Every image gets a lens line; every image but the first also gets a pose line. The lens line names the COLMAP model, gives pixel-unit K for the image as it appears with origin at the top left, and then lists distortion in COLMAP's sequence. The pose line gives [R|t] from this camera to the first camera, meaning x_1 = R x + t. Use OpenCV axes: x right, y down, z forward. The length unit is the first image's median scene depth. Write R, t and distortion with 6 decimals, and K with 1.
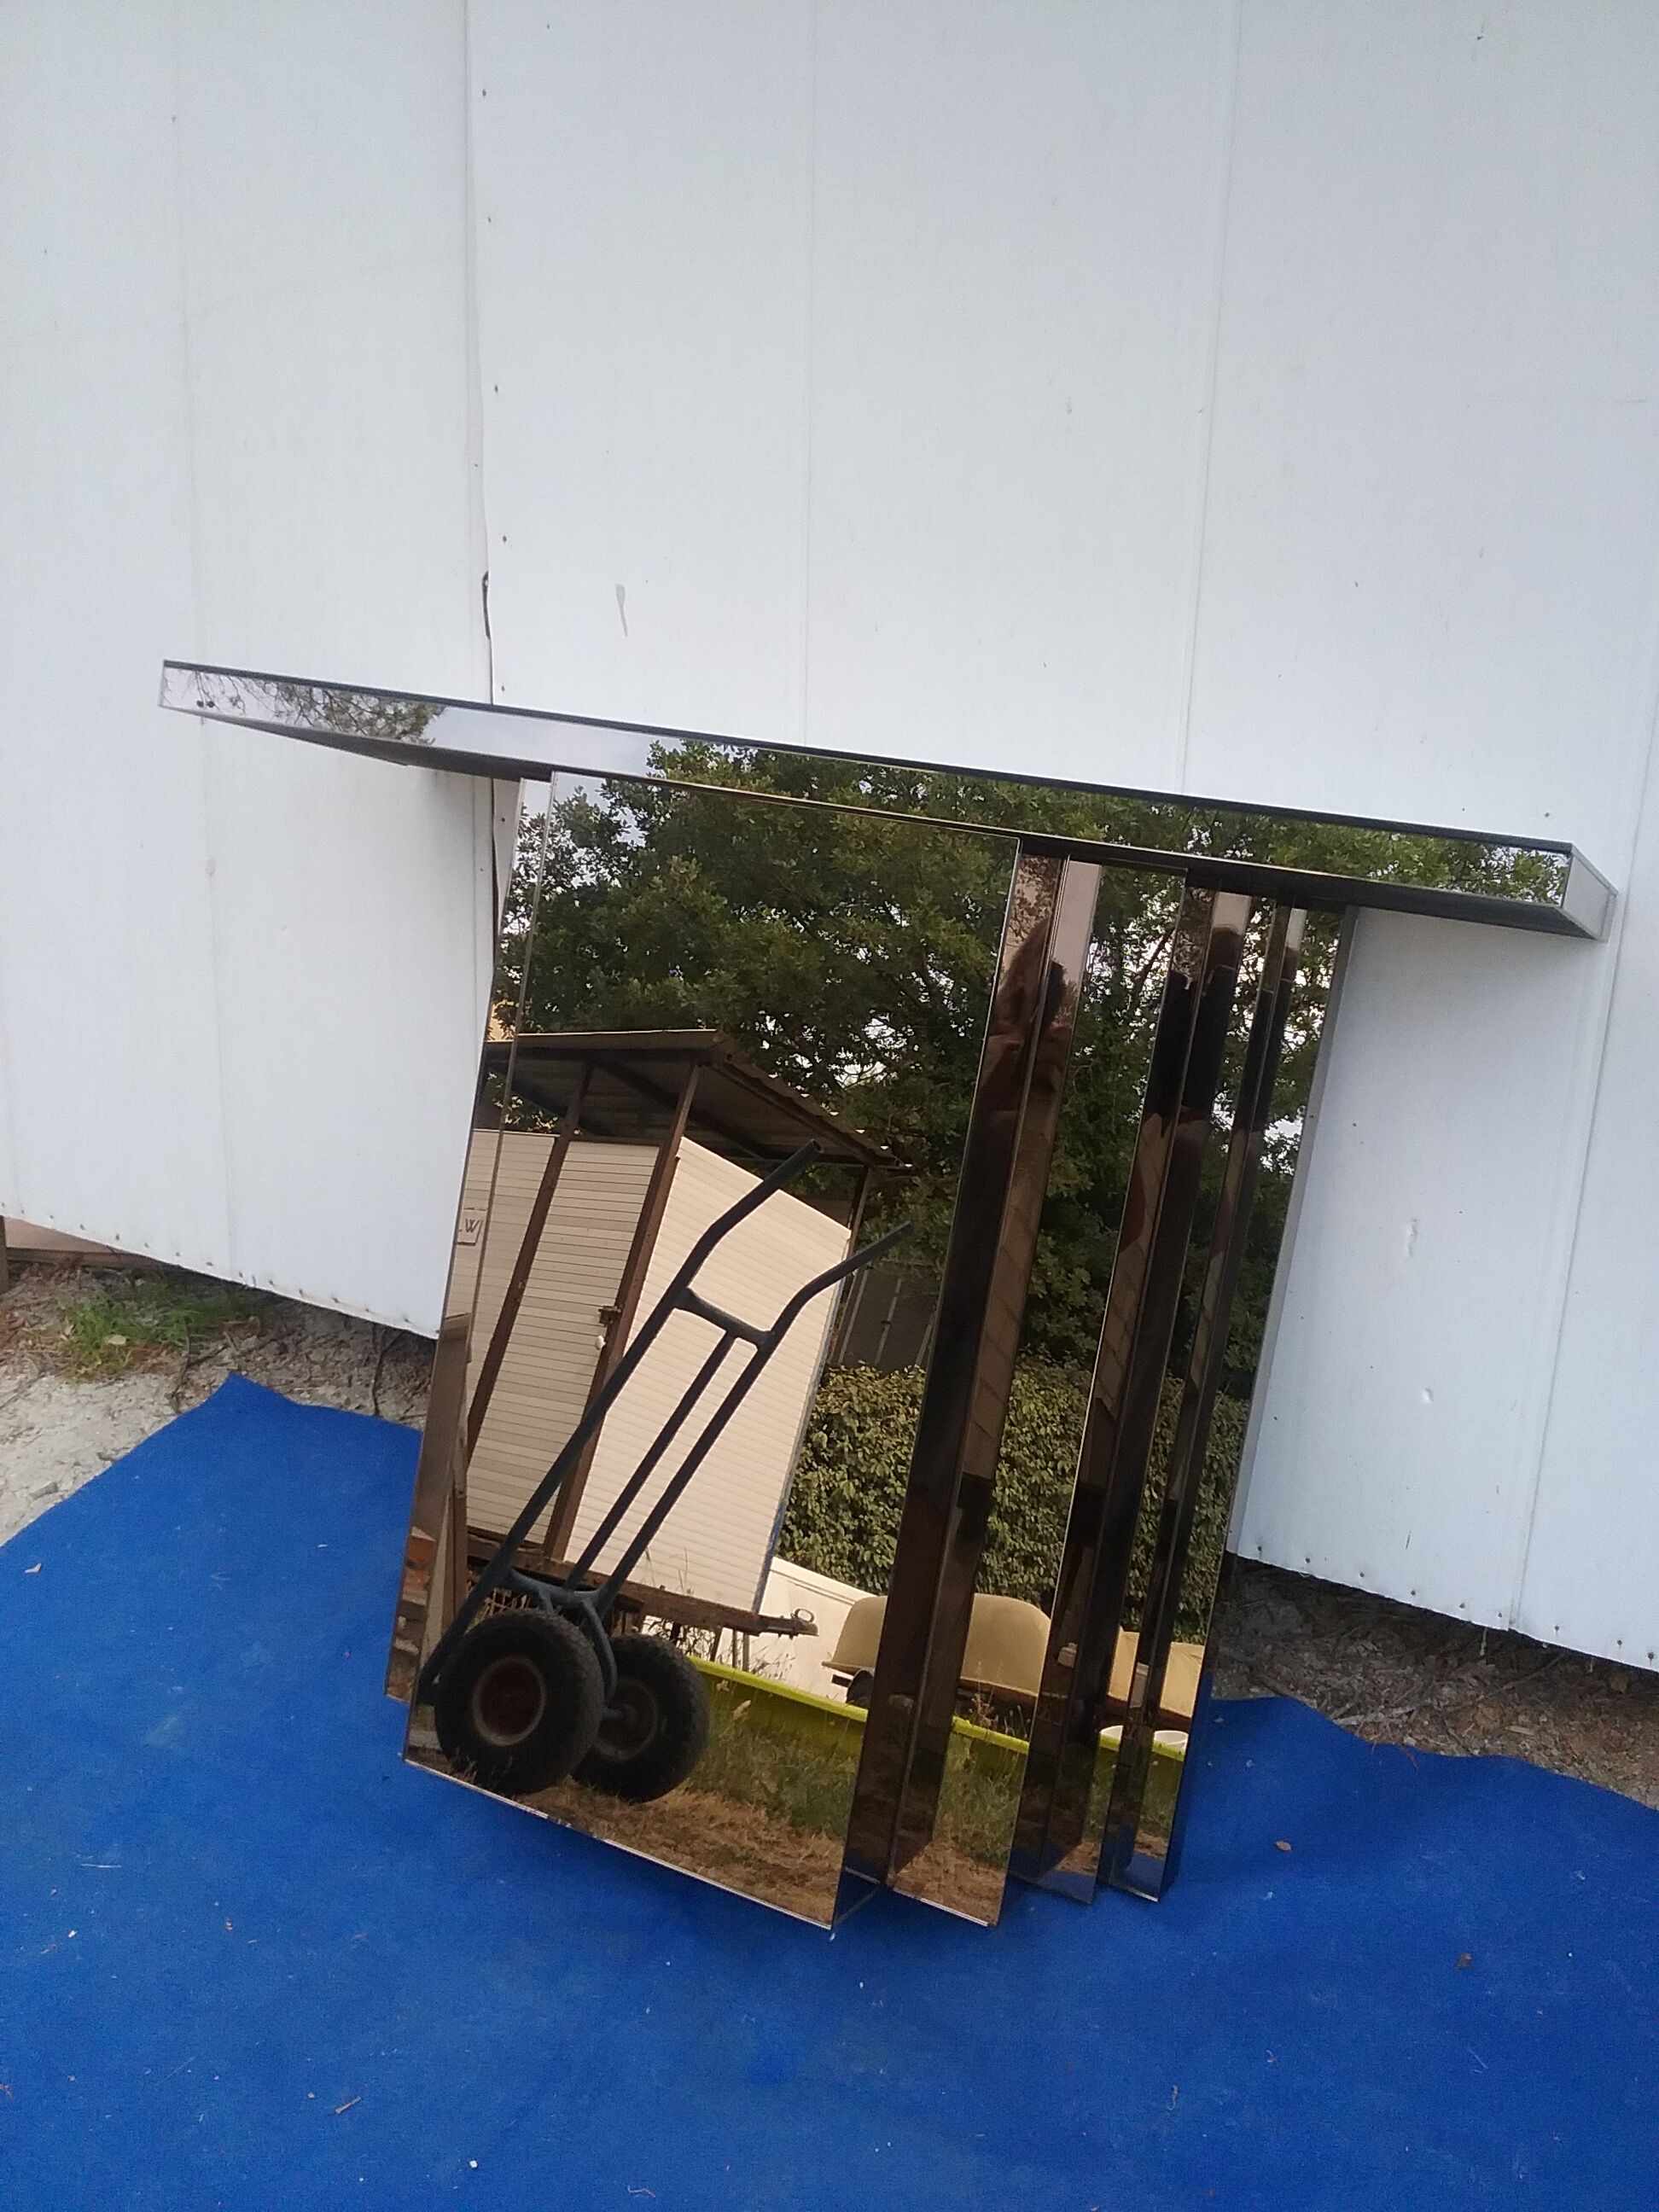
lens RADIAL K [[2074.6, 0, 829.5], [0, 2074.6, 1106.0], [0, 0, 1]] dist [0.027804, -0.021371]
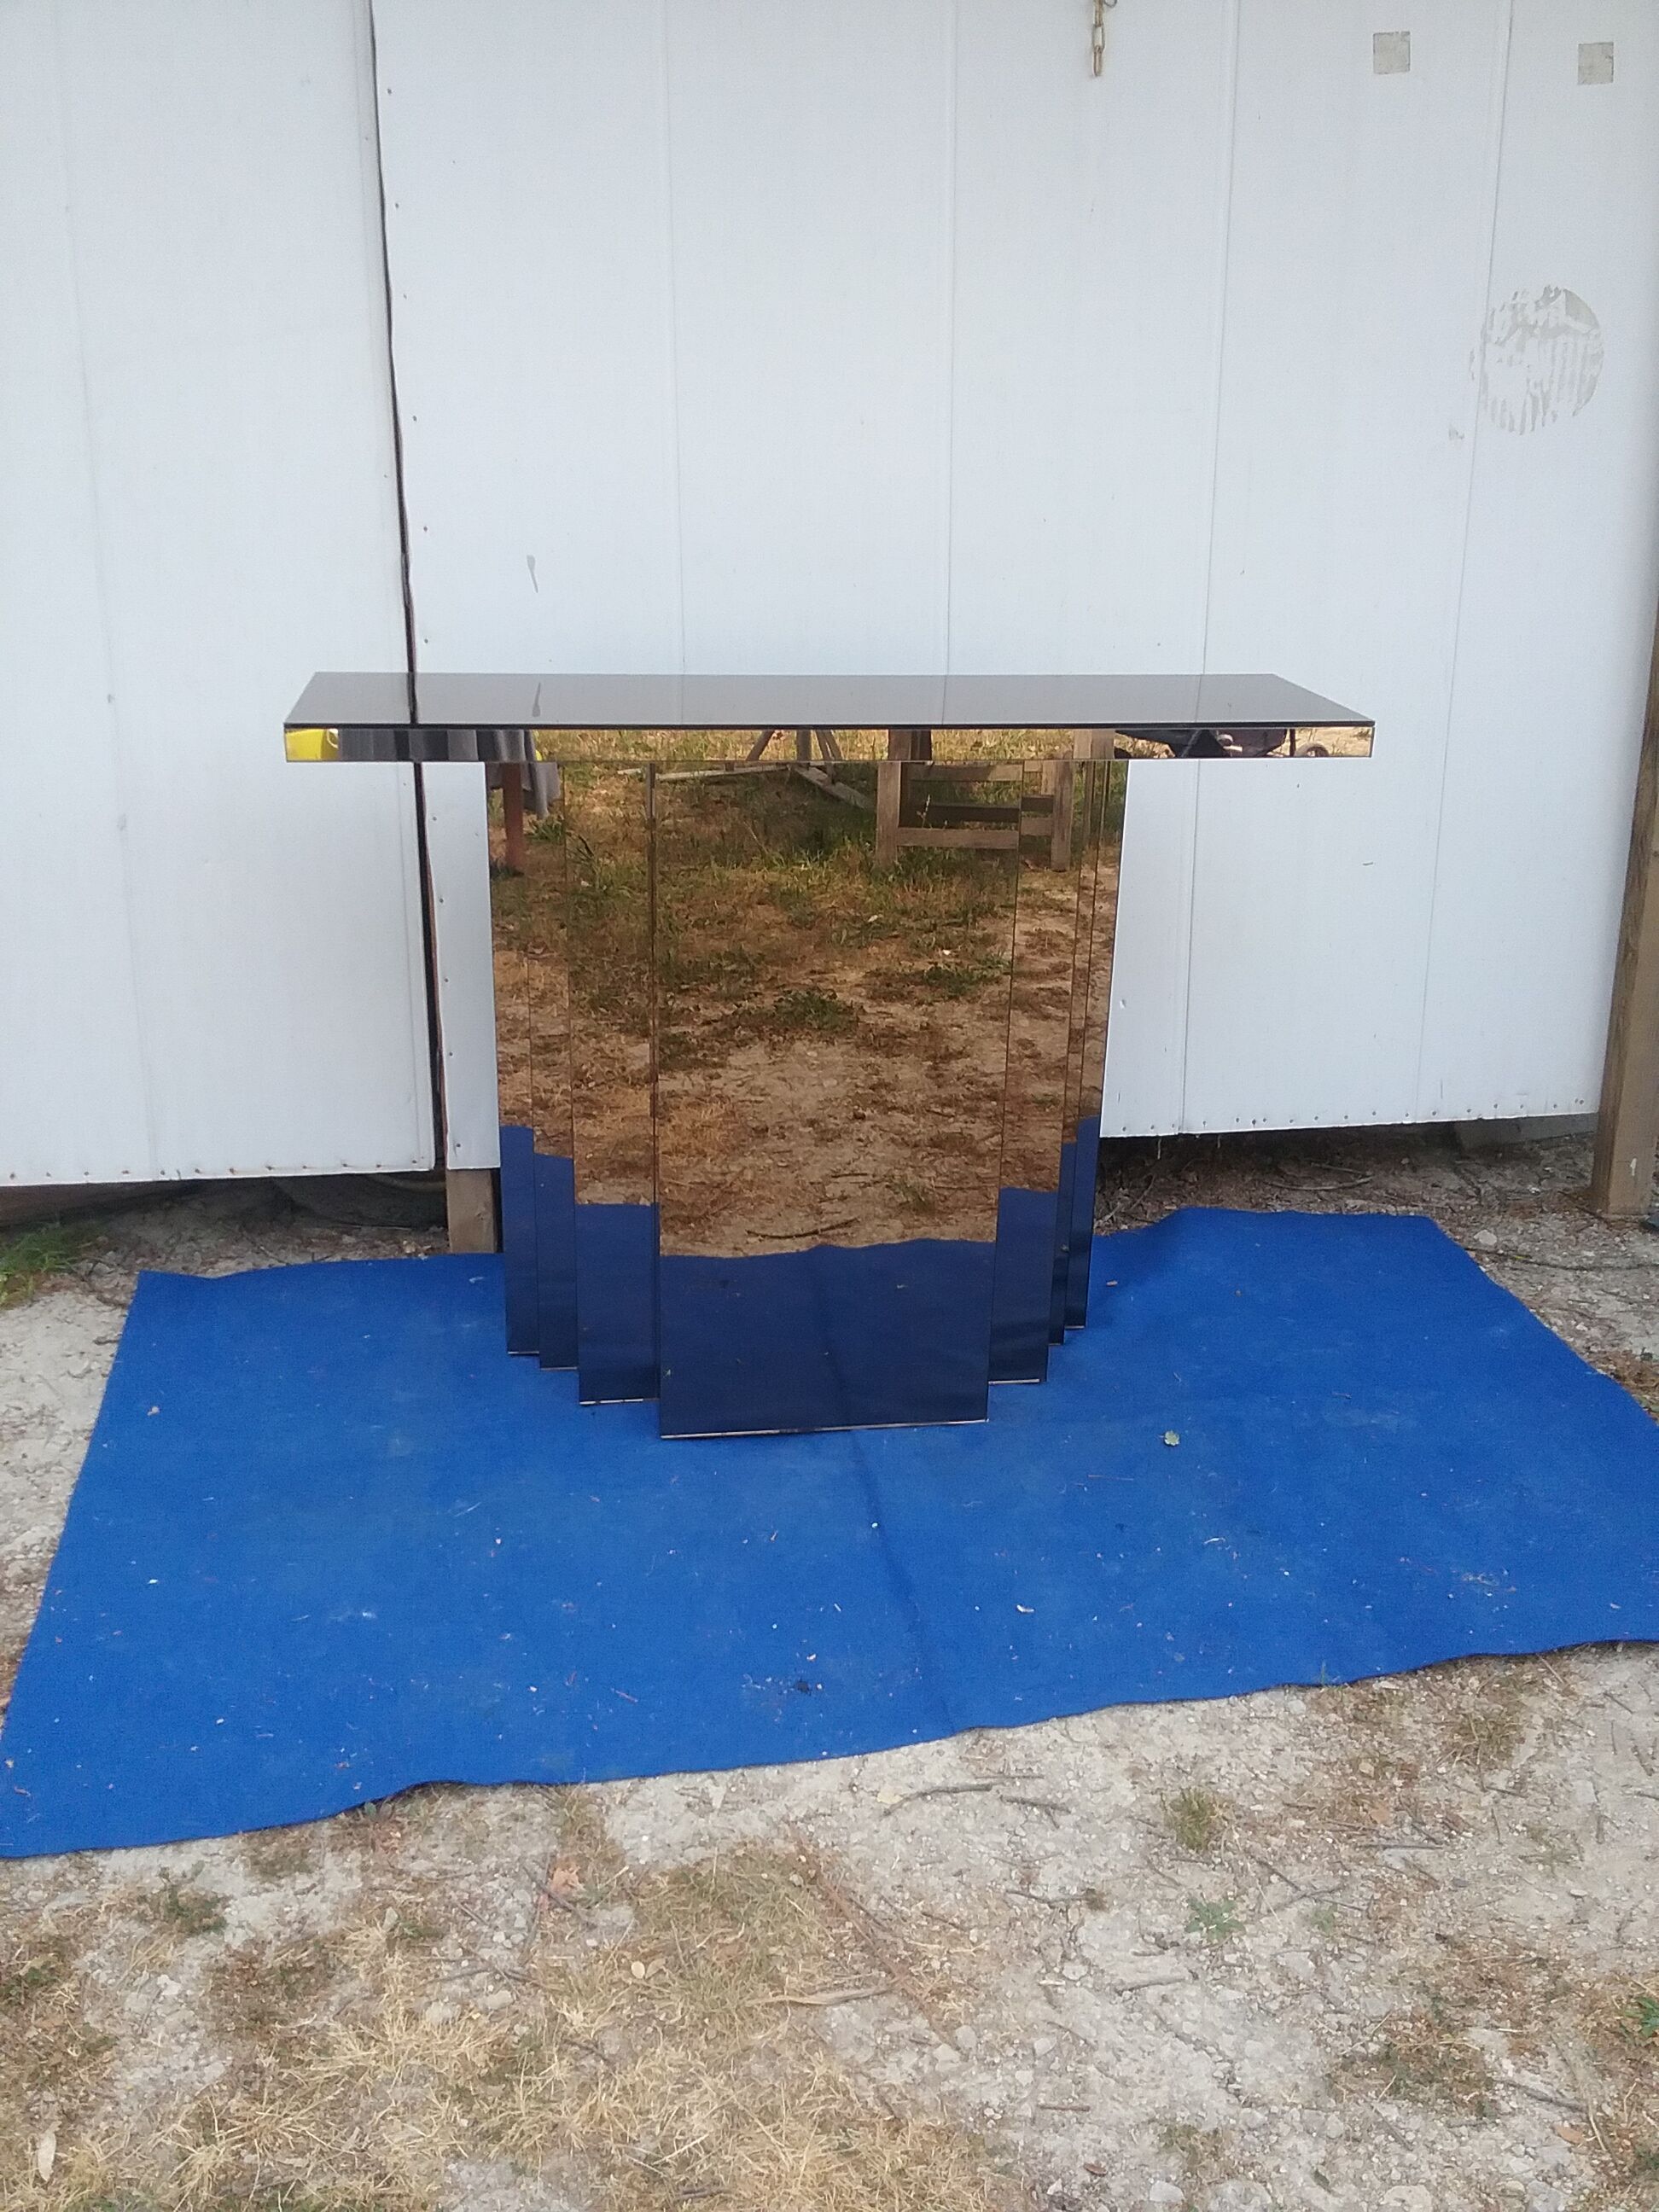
lens RADIAL K [[2070.7, 0, 842.6], [0, 2070.7, 1109.4], [0, 0, 1]] dist [0.087477, -0.164062]
pose [[0.812805, -0.193800, 0.549353, -0.636879], [0.210153, 0.977086, 0.033759, 0.090417], [-0.543308, 0.088009, 0.834908, -0.207612]]
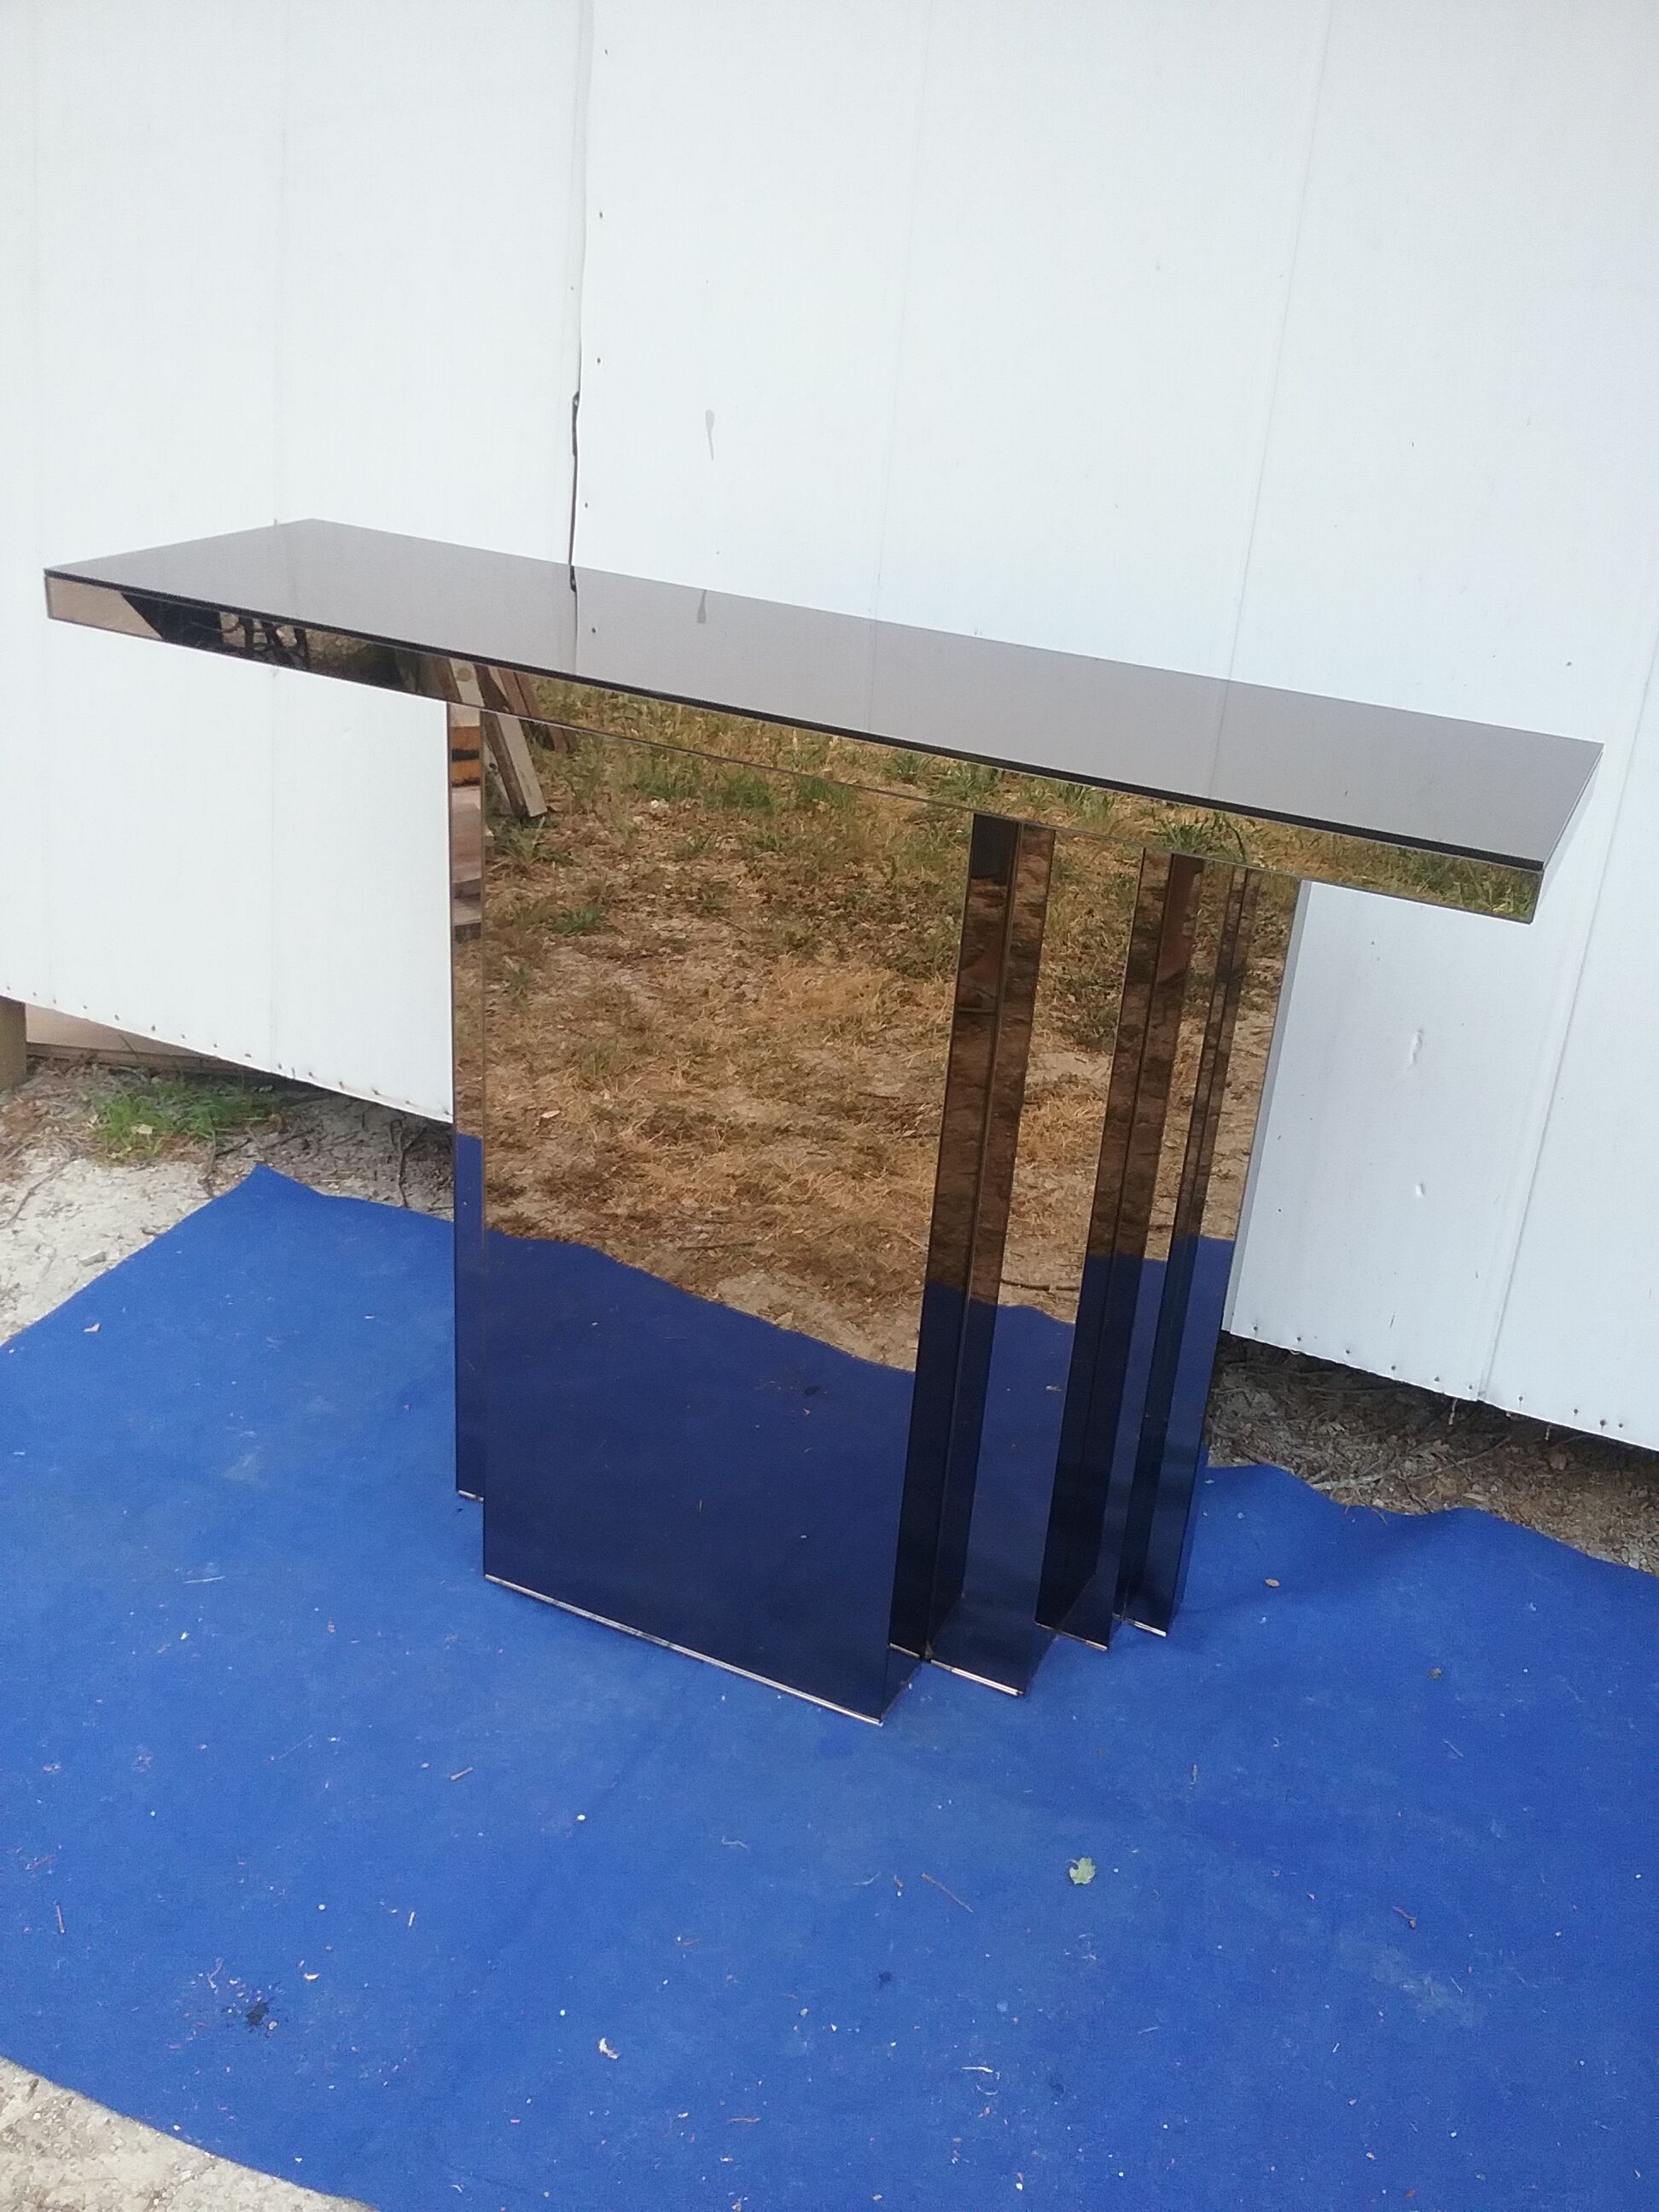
lens RADIAL K [[2070.7, 0, 842.6], [0, 2070.7, 1109.4], [0, 0, 1]] dist [0.087477, -0.164062]
pose [[0.996120, 0.040090, 0.078338, -0.085149], [-0.043594, 0.998100, 0.043536, 0.046190], [-0.076444, -0.046782, 0.995976, -0.069462]]
